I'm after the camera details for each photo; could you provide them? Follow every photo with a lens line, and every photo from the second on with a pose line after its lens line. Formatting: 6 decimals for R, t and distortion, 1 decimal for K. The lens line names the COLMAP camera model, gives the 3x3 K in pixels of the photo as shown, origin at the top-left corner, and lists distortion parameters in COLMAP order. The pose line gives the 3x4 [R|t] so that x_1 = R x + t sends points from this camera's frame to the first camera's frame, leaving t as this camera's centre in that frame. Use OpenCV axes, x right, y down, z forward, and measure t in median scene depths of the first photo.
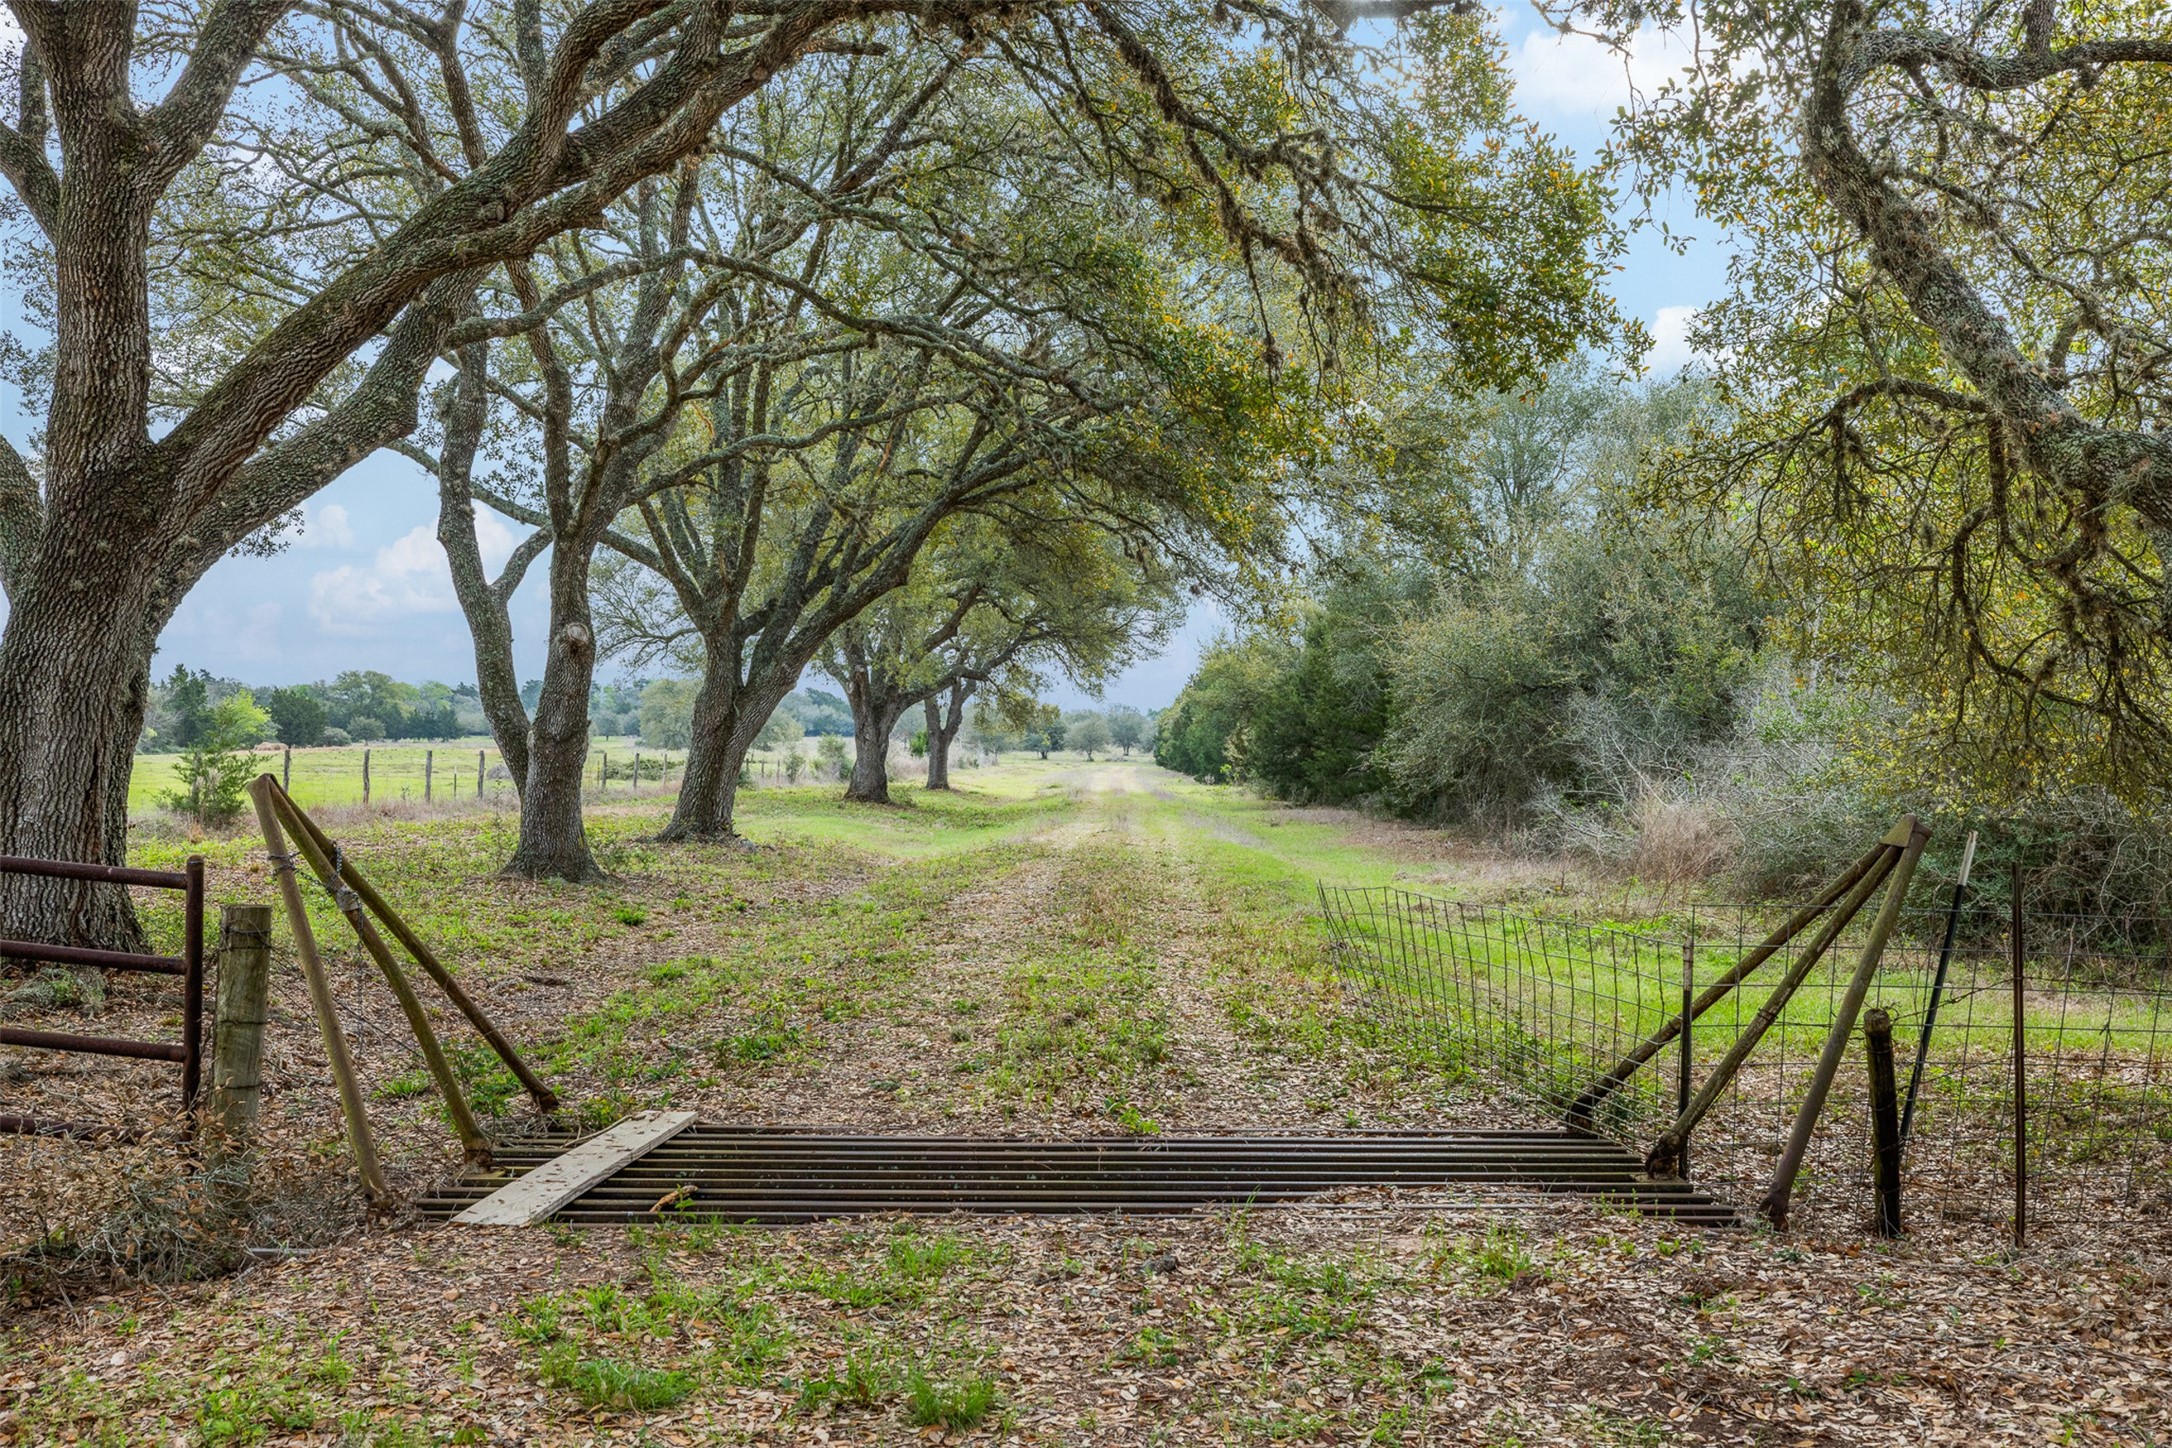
lens RADIAL K [[2149.0, 0, 1082.7], [0, 2149.0, 721.1], [0, 0, 1]] dist [0.066356, 0.000000]
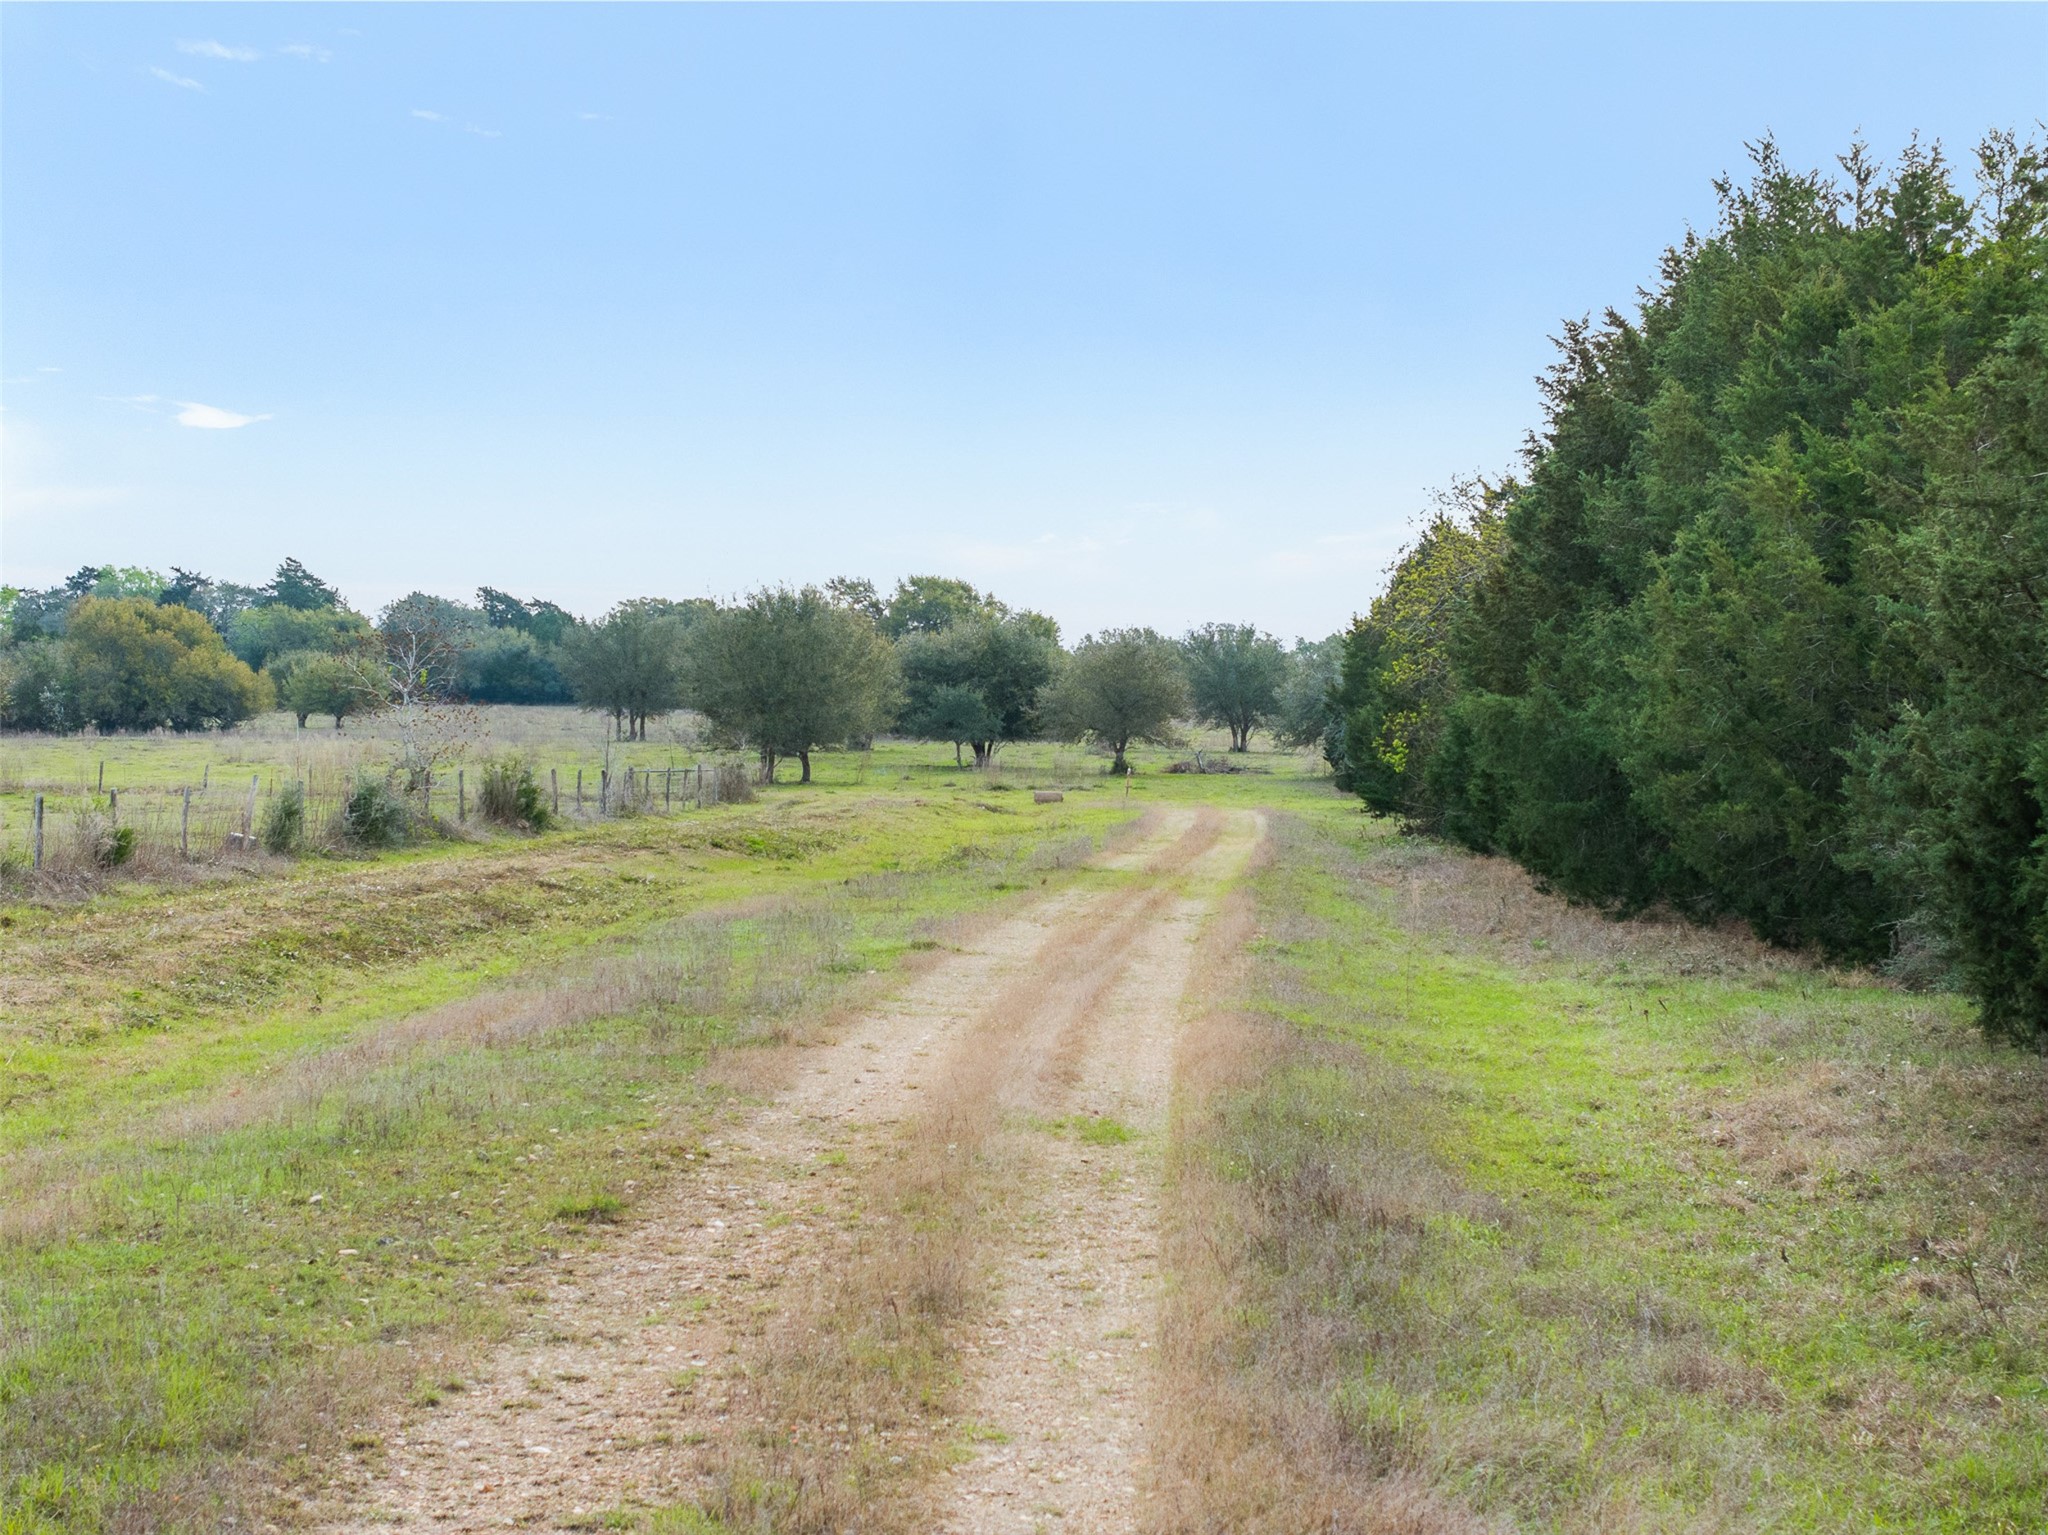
lens RADIAL K [[4172.6, 0, 1023.1], [0, 4172.6, 766.4], [0, 0, 1]] dist [-0.039655, 0.000000]
pose [[0.999430, -0.002798, -0.033655, 0.089041], [0.003508, 0.999772, 0.021048, 0.045336], [0.033589, -0.021154, 0.999212, 3.607994]]
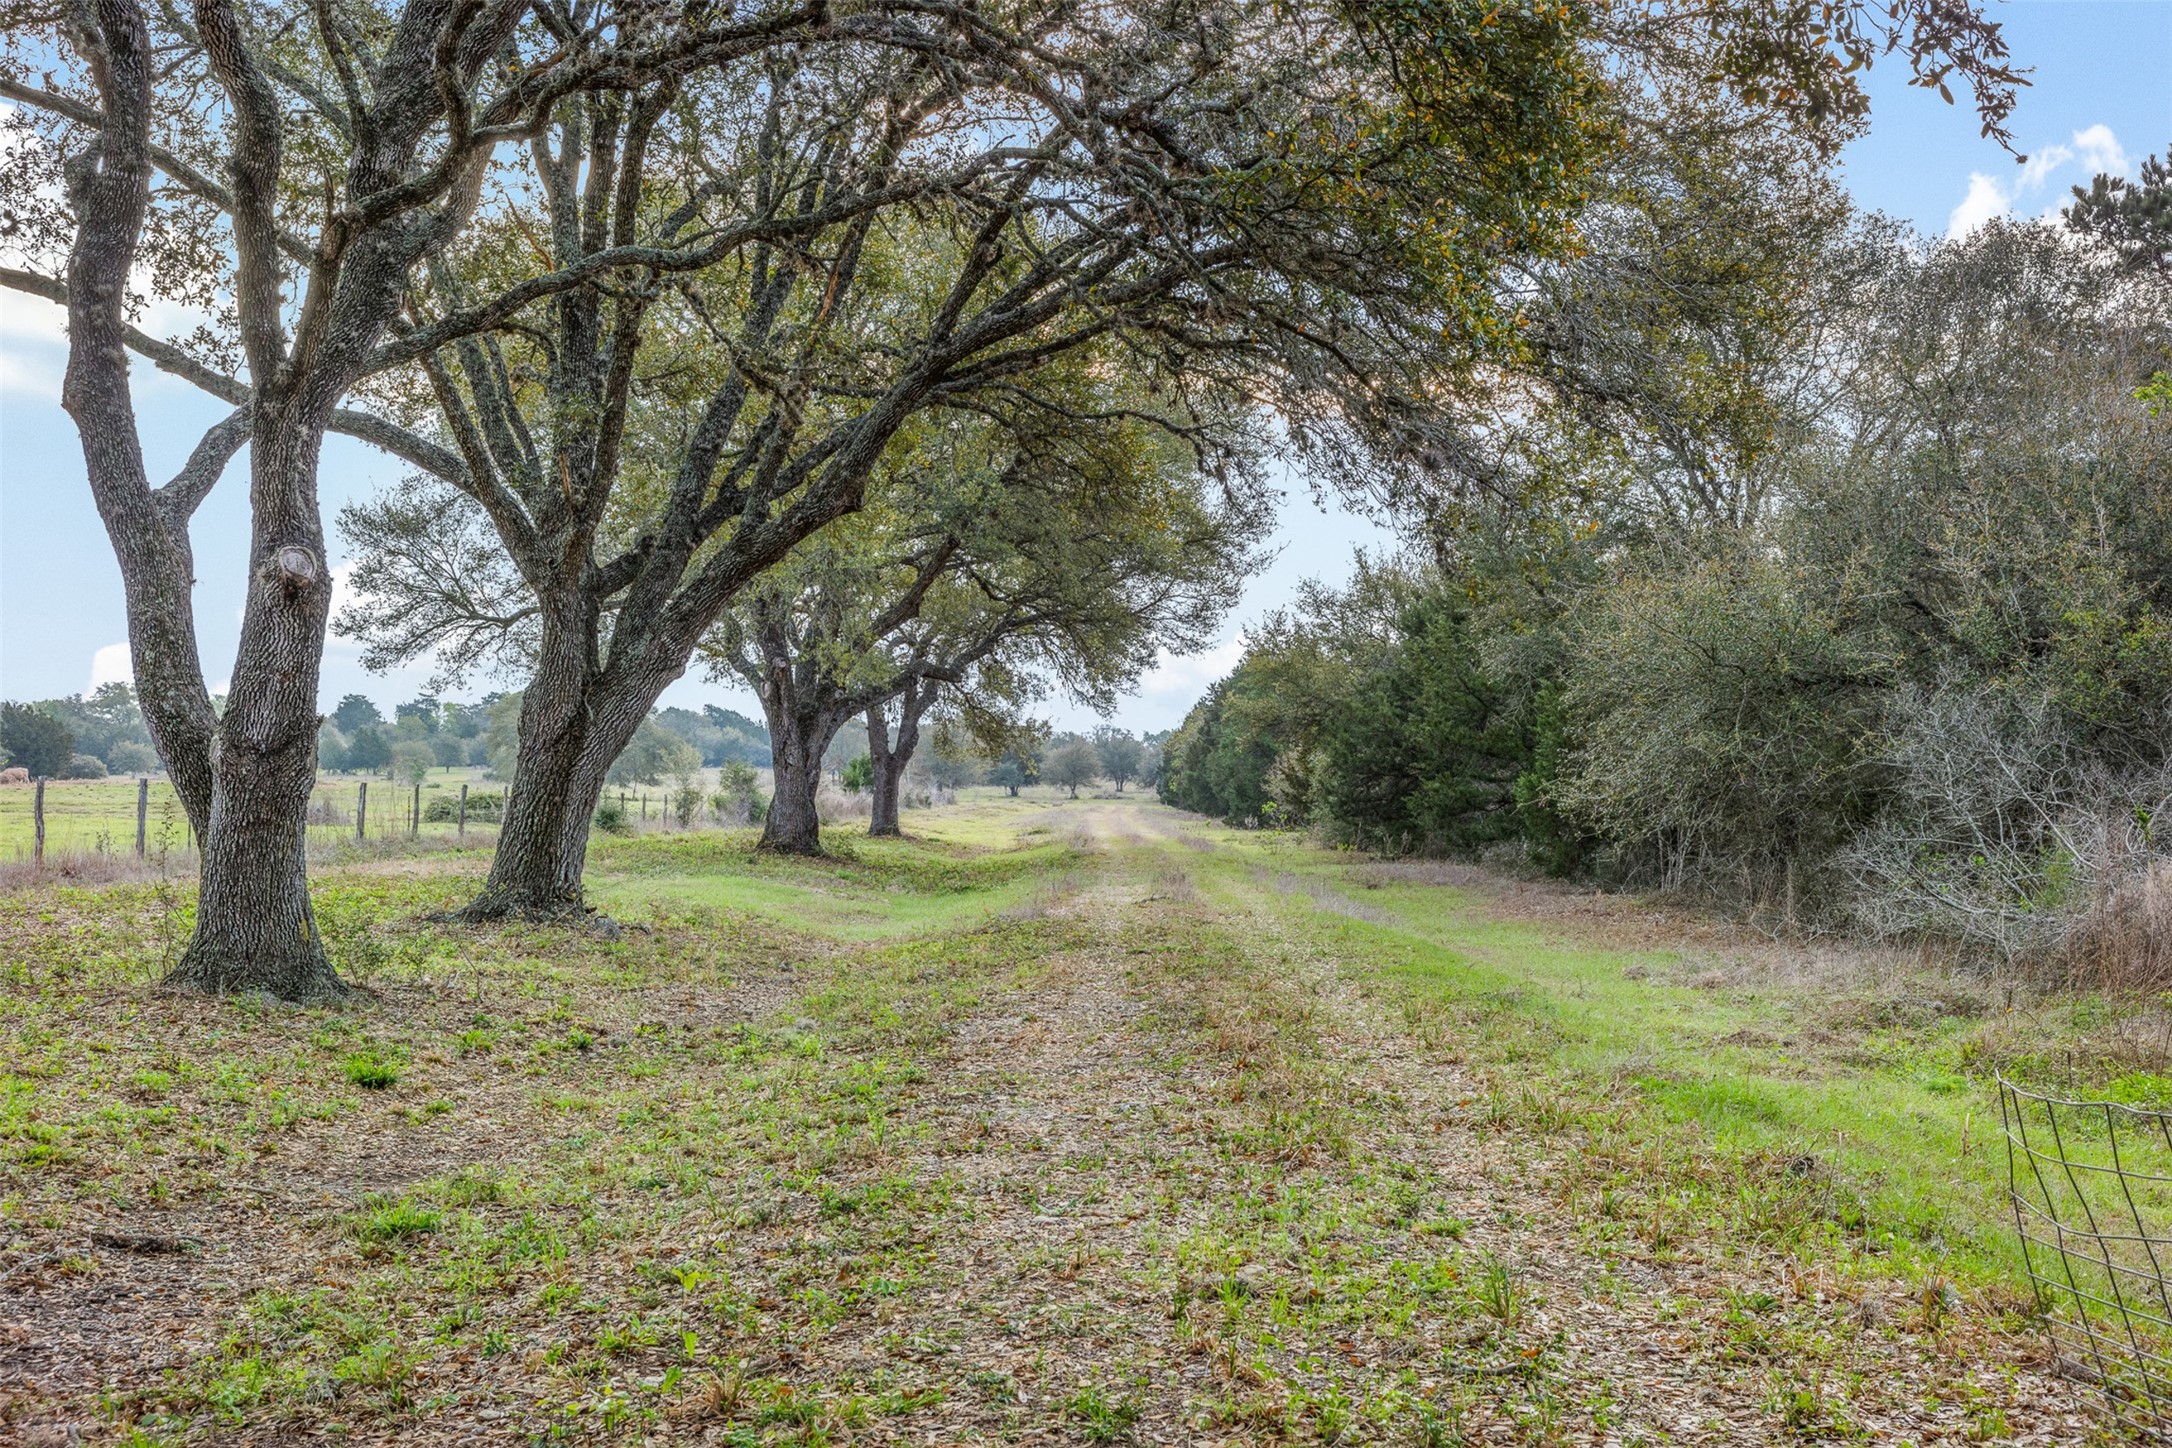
lens RADIAL K [[2731.6, 0, 1090.5], [0, 2731.6, 728.4], [0, 0, 1]] dist [0.039602, 0.000000]
pose [[0.999925, 0.000028, 0.012230, -0.024267], [0.000062, 0.999973, -0.007344, 0.006031], [-0.012230, 0.007344, 0.999898, 0.200517]]
